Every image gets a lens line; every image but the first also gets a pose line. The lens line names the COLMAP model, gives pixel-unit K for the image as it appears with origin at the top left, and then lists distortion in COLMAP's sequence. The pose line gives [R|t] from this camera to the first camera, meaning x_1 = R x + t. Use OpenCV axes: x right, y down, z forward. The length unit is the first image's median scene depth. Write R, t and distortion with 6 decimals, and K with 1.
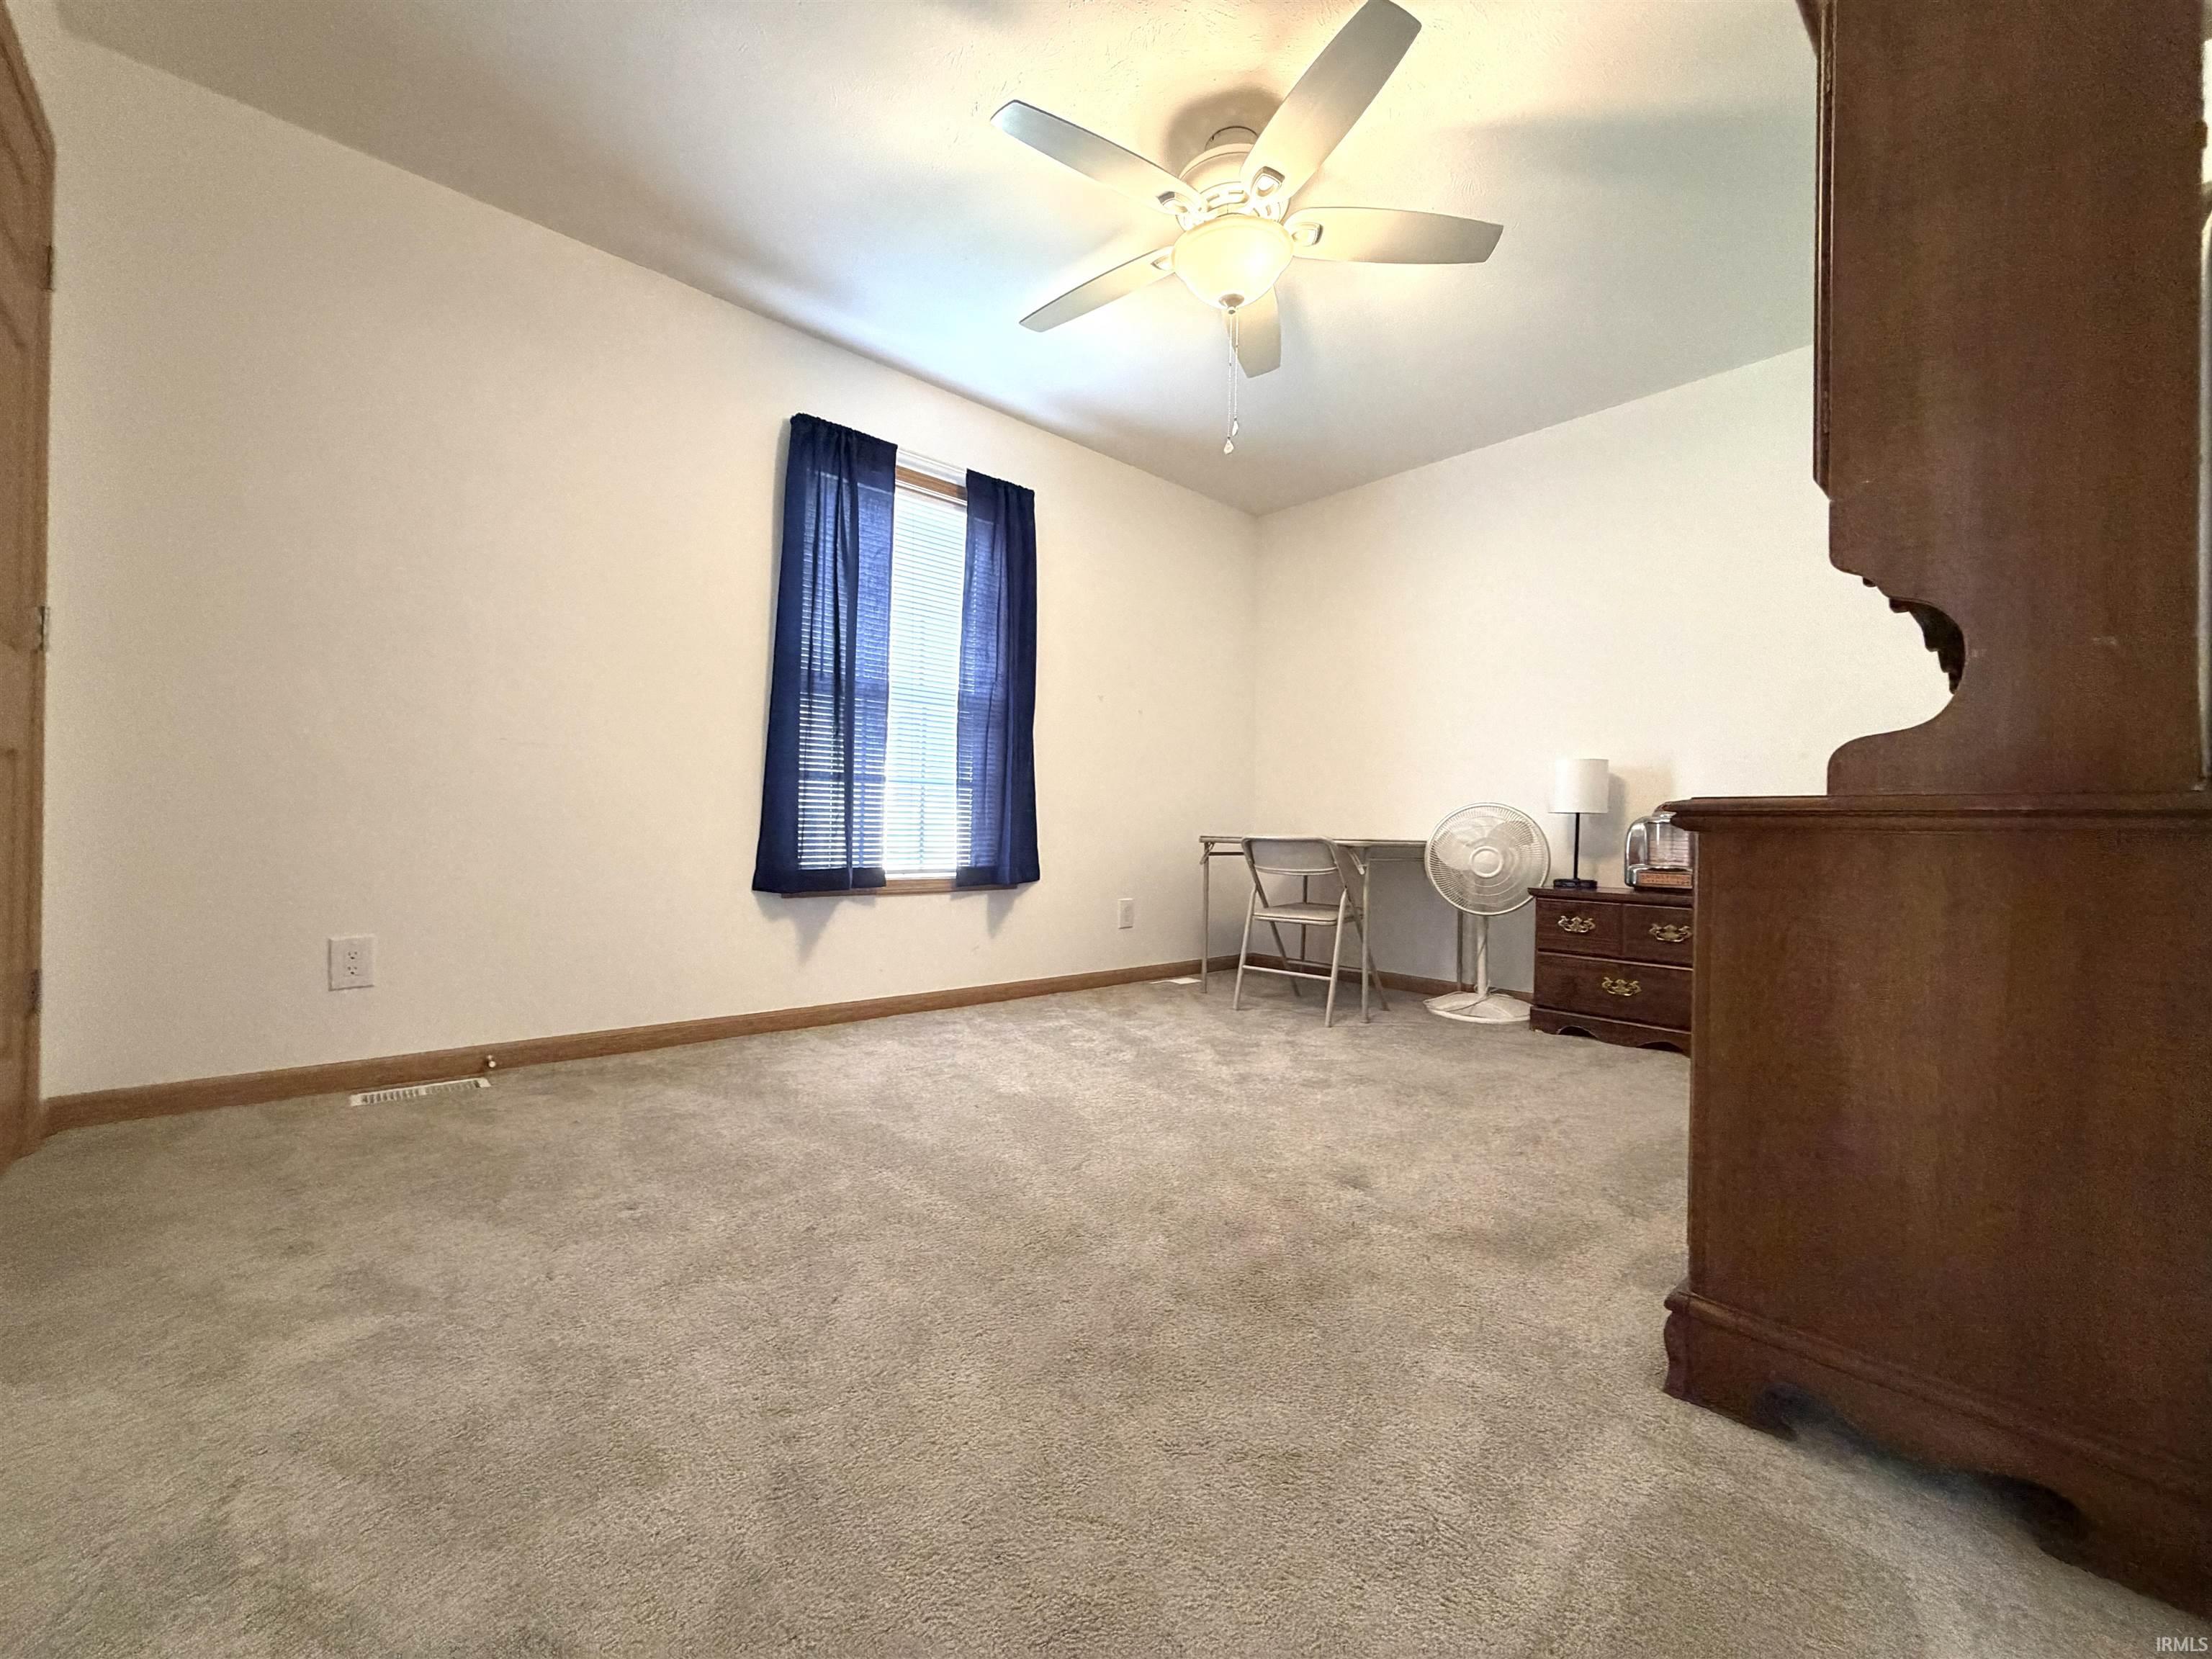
lens RADIAL K [[877.3, 0, 1106.3], [0, 877.3, 831.2], [0, 0, 1]] dist [0.001268, -0.000314]
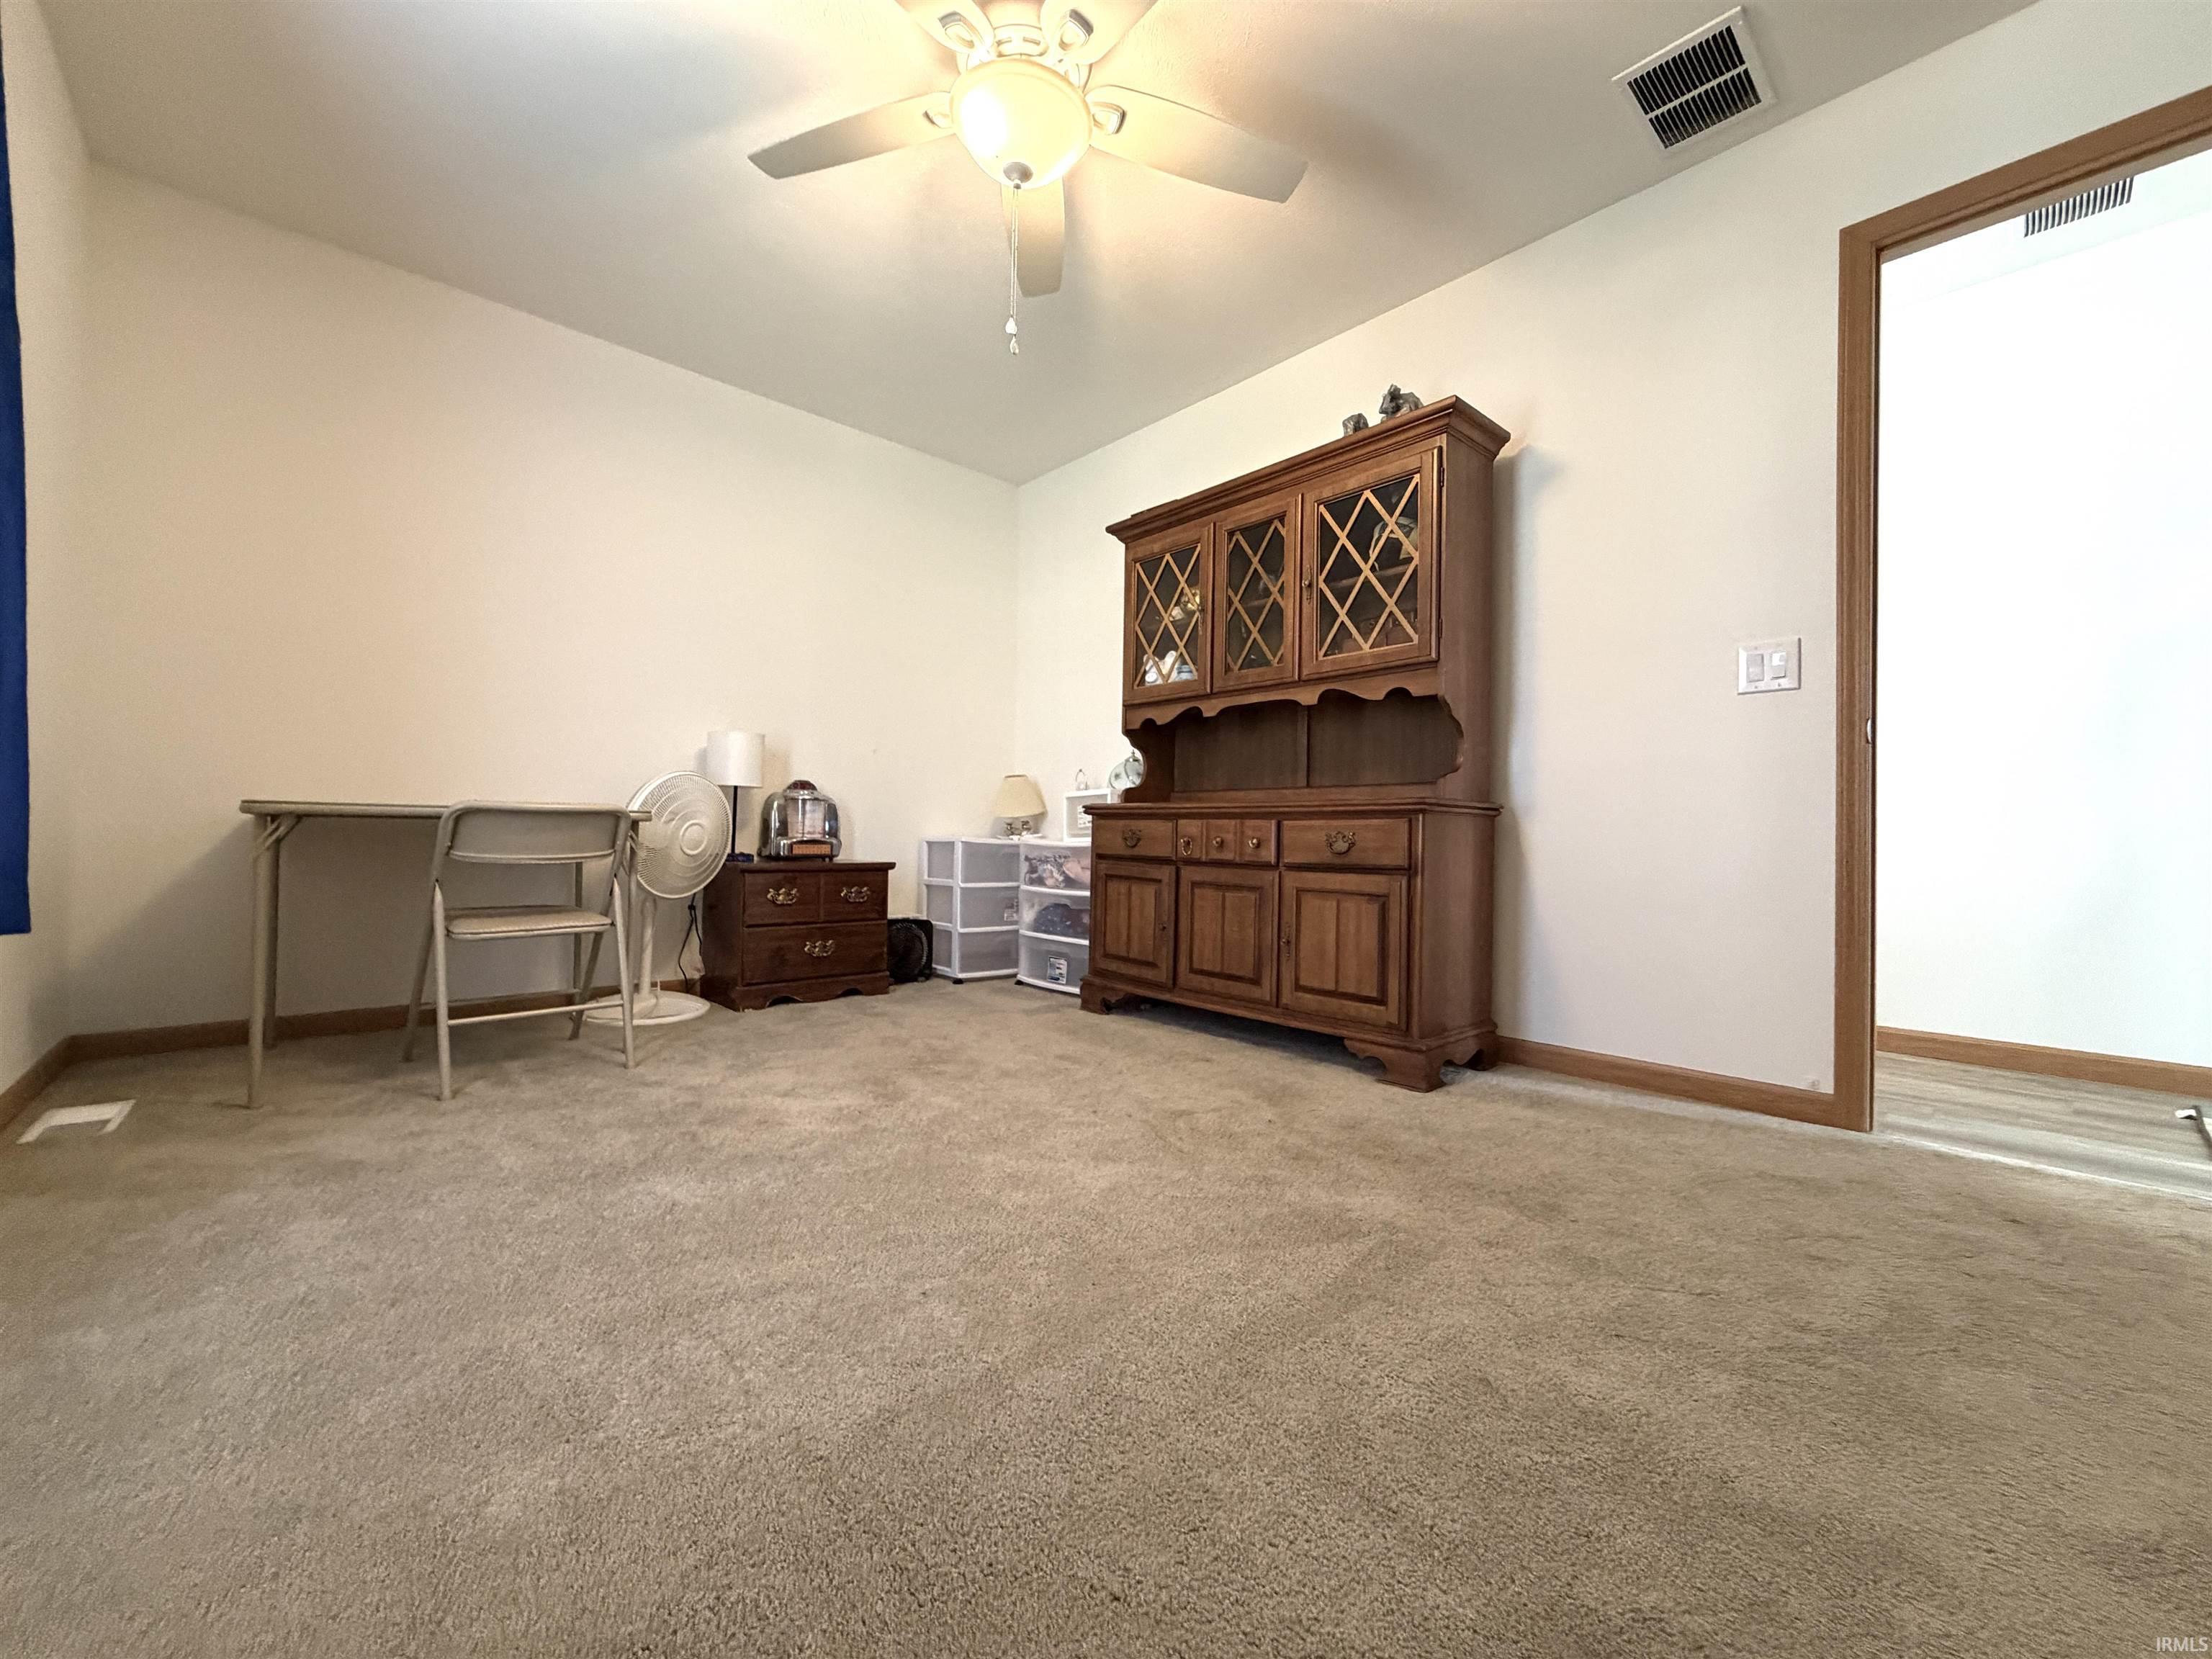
lens RADIAL K [[877.3, 0, 1105.8], [0, 877.3, 825.2], [0, 0, 1]] dist [0.001268, -0.000314]
pose [[0.018979, -0.008509, 0.999784, -0.472783], [-0.013259, 0.999874, 0.008761, 0.009638], [-0.999732, -0.013422, 0.018864, 0.596960]]
